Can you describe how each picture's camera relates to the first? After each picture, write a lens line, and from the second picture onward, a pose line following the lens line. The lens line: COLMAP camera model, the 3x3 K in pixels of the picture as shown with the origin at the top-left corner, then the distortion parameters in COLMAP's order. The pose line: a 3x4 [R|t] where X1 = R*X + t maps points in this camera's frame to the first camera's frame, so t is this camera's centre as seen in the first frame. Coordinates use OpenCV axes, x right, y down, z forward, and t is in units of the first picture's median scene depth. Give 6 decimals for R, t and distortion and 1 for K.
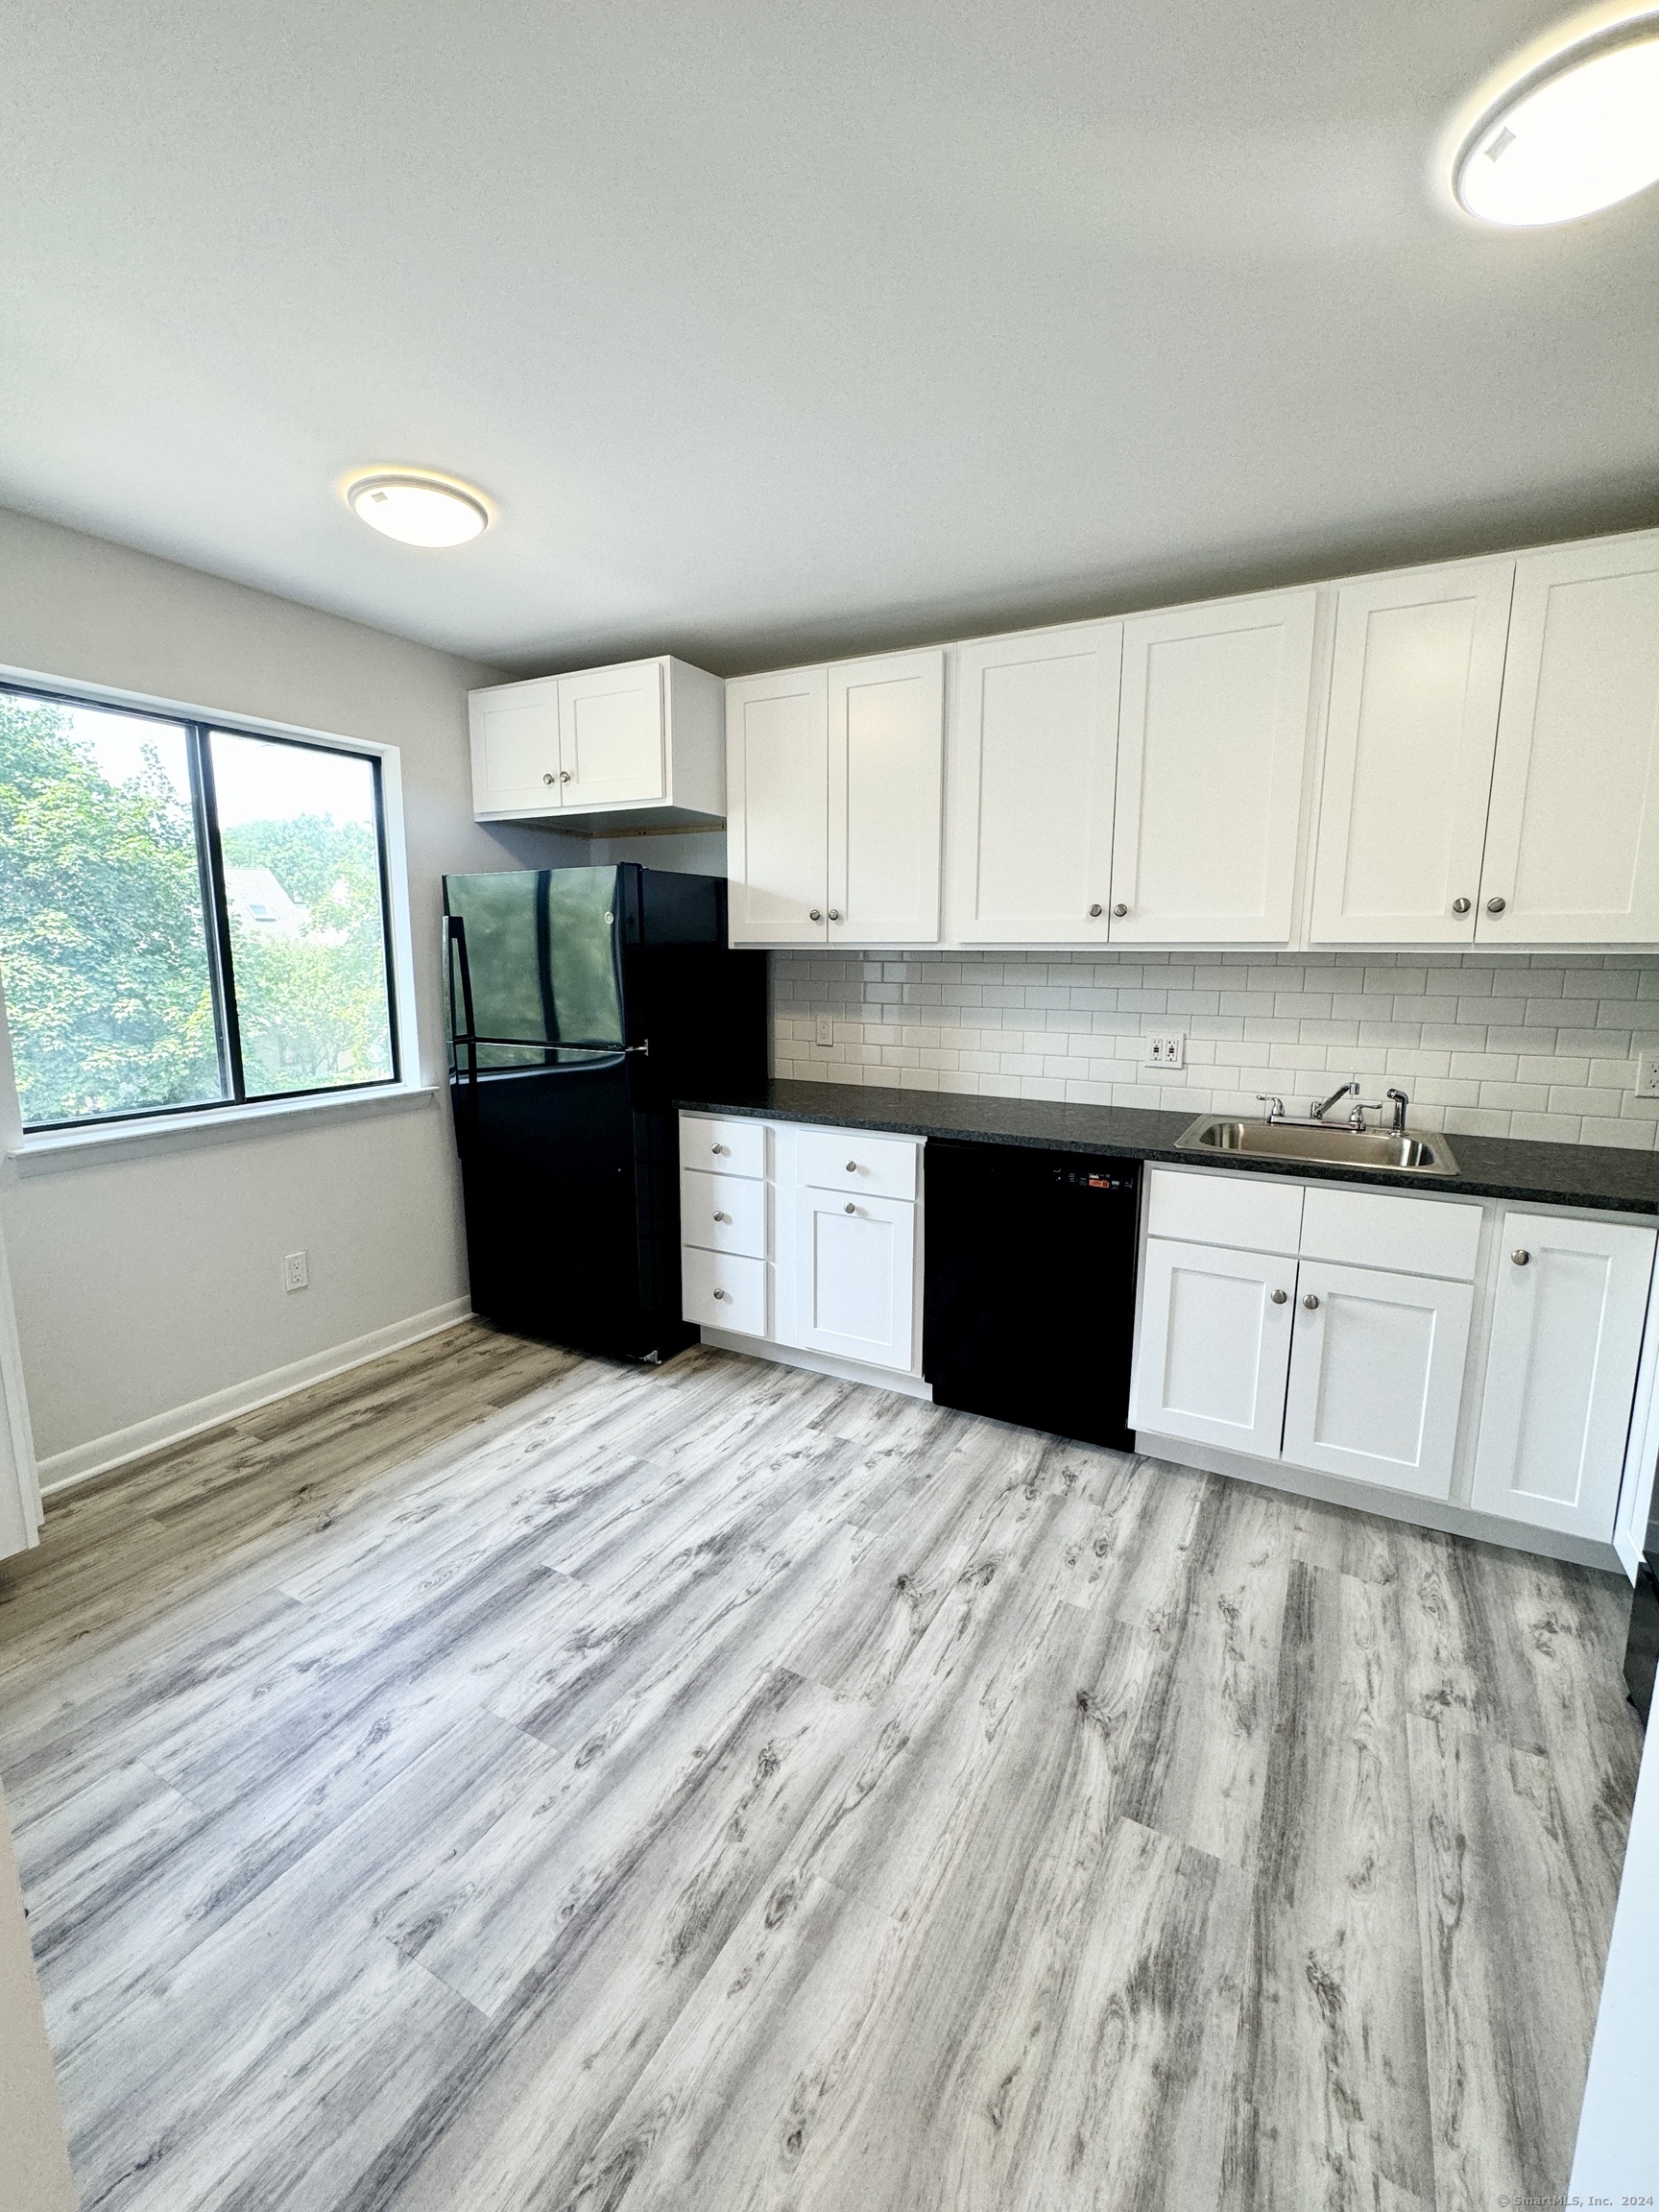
lens RADIAL K [[941.2, 0, 827.6], [0, 941.2, 1101.4], [0, 0, 1]] dist [-0.000037, 0.000133]
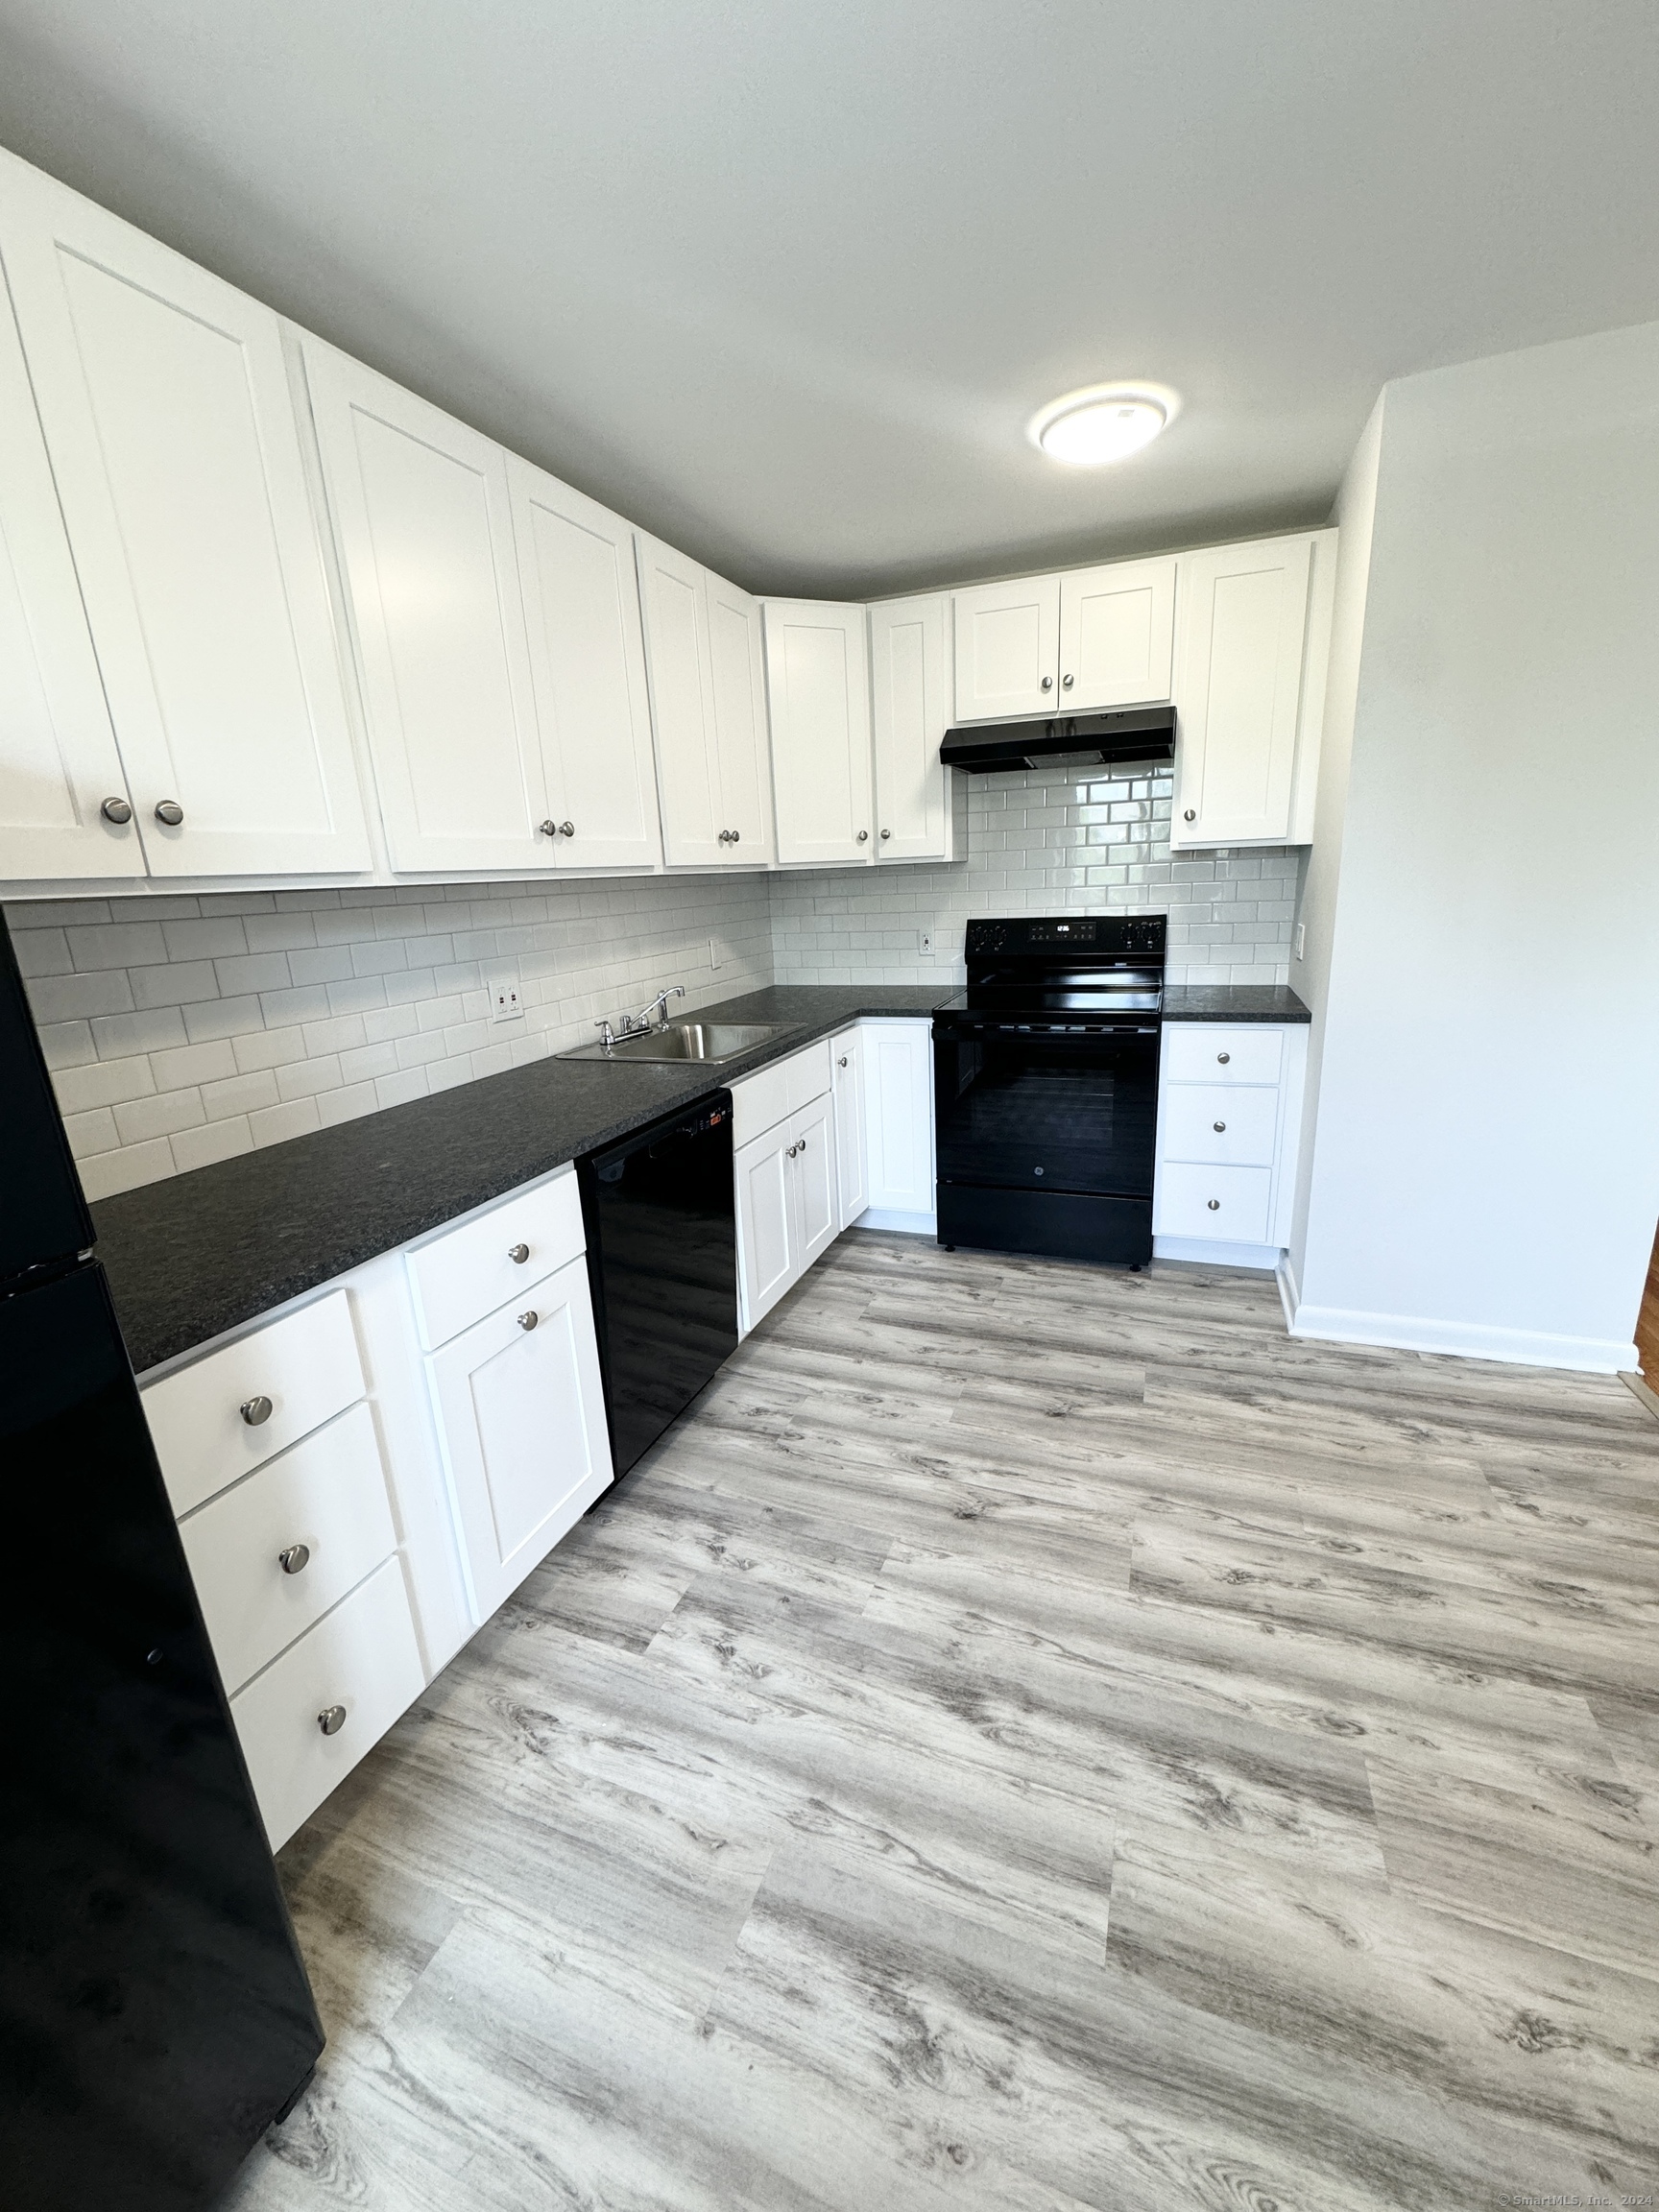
lens RADIAL K [[882.9, 0, 830.9], [0, 882.9, 1103.2], [0, 0, 1]] dist [-0.003333, 0.000633]
pose [[-0.139984, -0.247799, 0.958645, -0.694632], [0.205925, 0.939723, 0.272977, -0.177930], [-0.968504, 0.235621, -0.080518, 1.140209]]
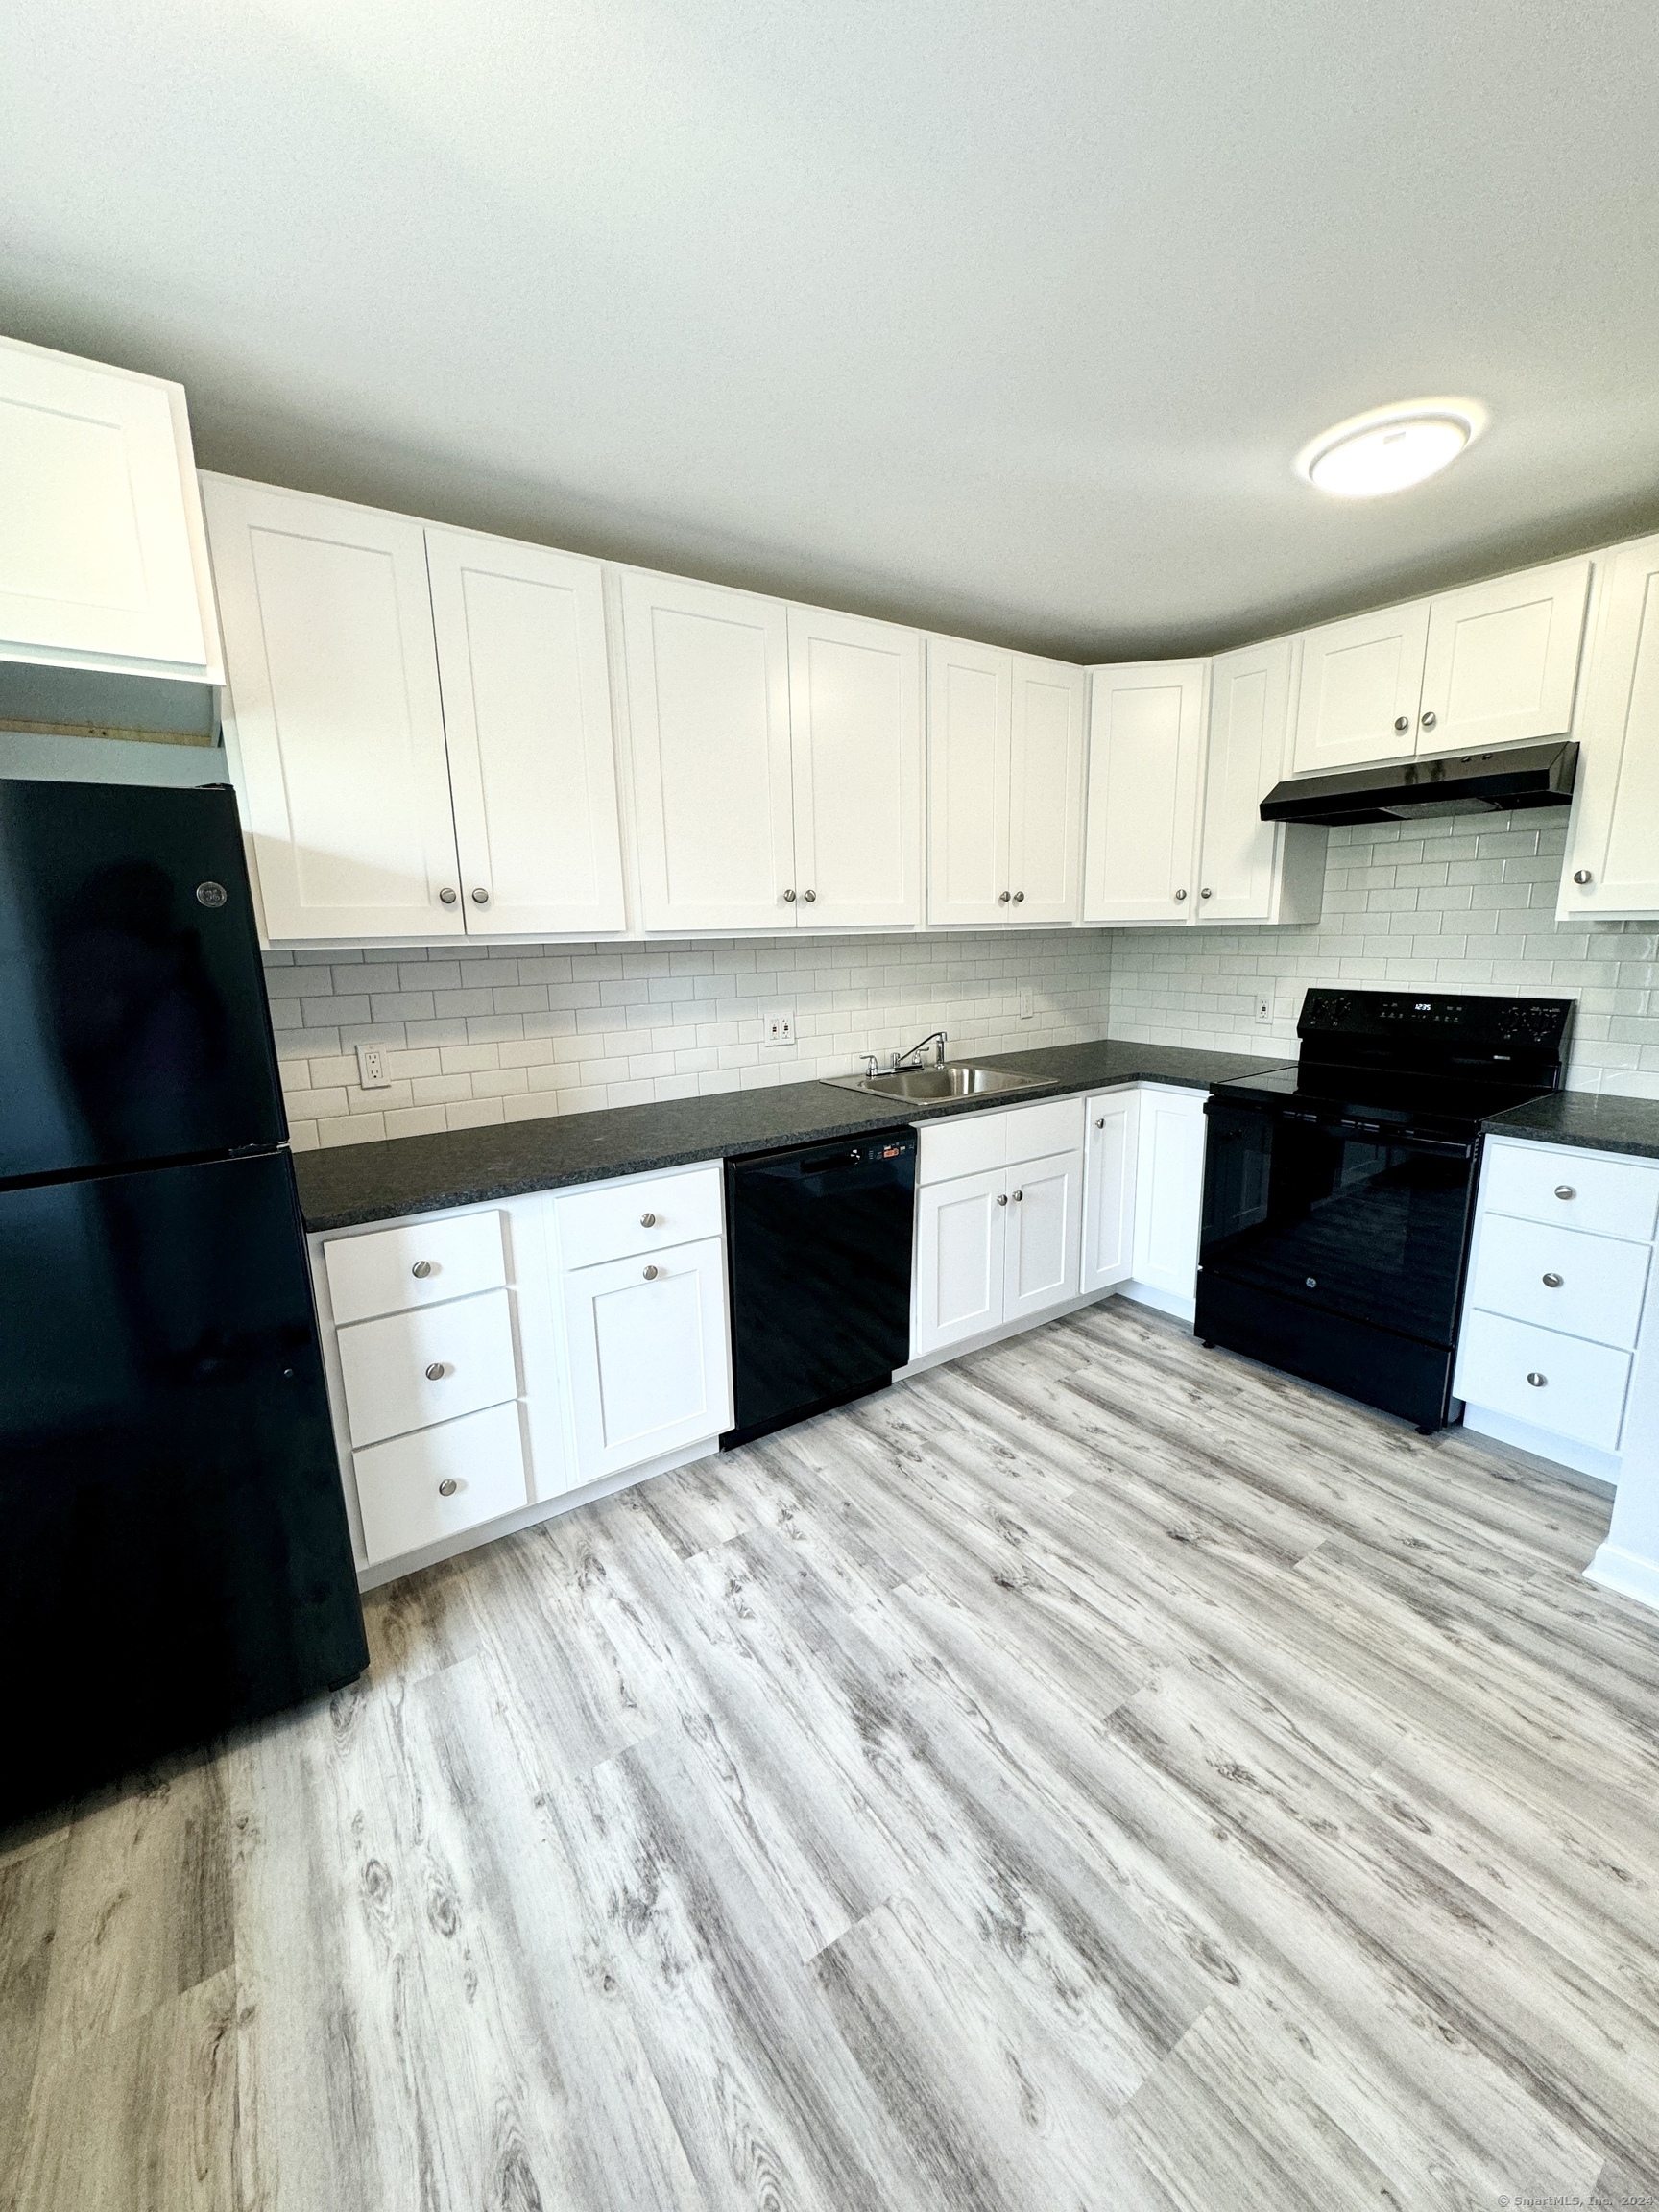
lens RADIAL K [[882.9, 0, 830.9], [0, 882.9, 1103.2], [0, 0, 1]] dist [-0.003333, 0.000633]
pose [[0.434935, -0.190499, 0.880080, -0.732258], [0.167116, 0.977463, 0.128989, -0.130278], [-0.884818, 0.090974, 0.456969, 0.713071]]
